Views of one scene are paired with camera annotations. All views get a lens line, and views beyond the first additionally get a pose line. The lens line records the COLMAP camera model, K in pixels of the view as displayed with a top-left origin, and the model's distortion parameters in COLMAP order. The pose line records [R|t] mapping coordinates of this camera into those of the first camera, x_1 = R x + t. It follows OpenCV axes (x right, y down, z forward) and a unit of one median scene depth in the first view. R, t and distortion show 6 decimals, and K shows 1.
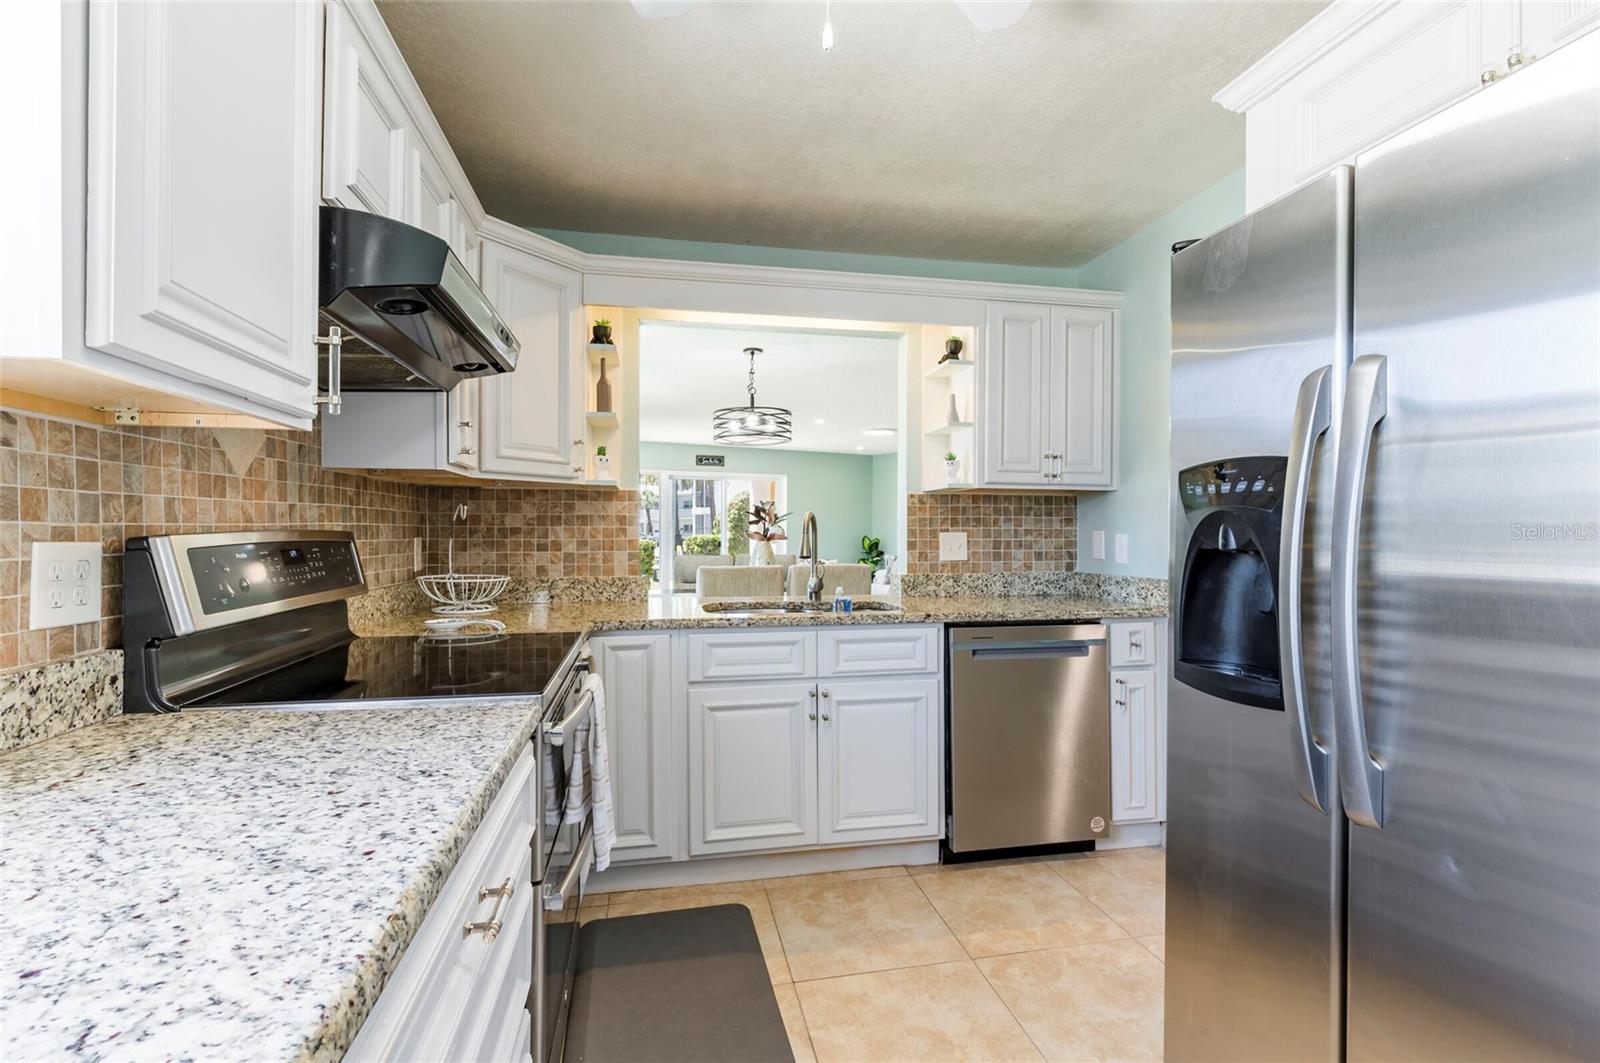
lens RADIAL K [[730.1, 0, 800.0], [0, 730.1, 531.5], [0, 0, 1]] dist [0.000028, 0.000009]
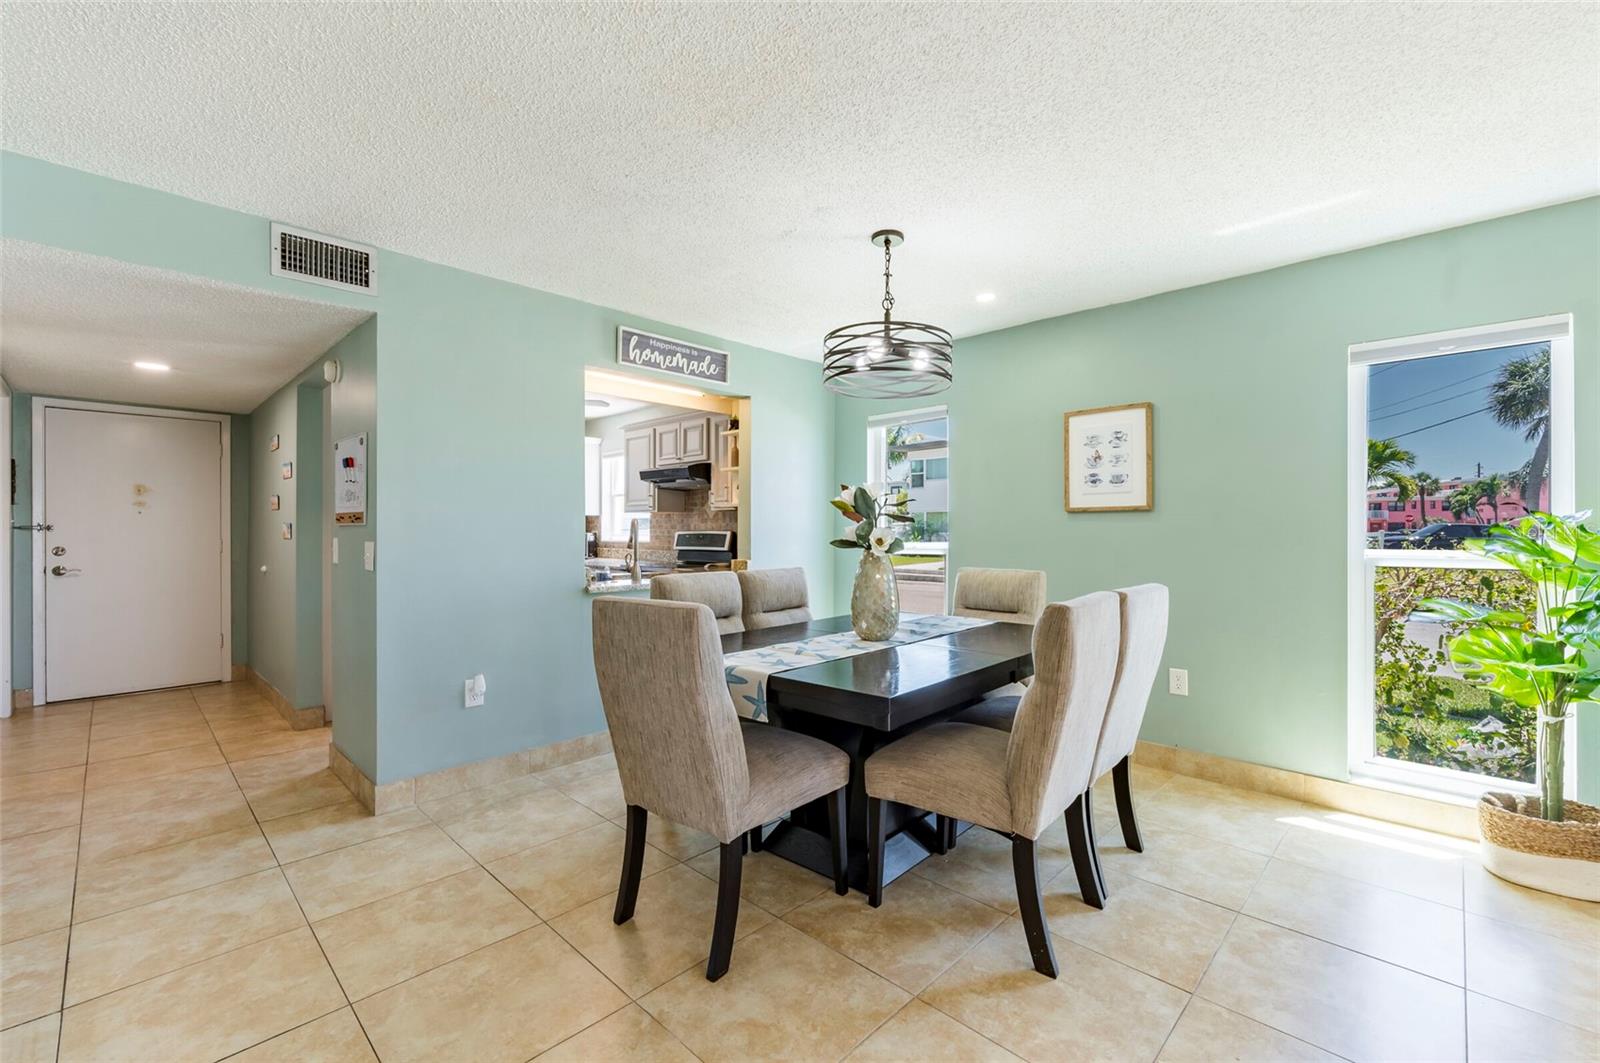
lens RADIAL K [[675.4, 0, 805.2], [0, 675.4, 530.6], [0, 0, 1]] dist [-0.002881, -0.000154]
pose [[-0.820999, -0.001687, -0.570927, 0.516378], [-0.002772, 0.999996, 0.001032, -0.004851], [0.570923, 0.002430, -0.821000, 2.347415]]
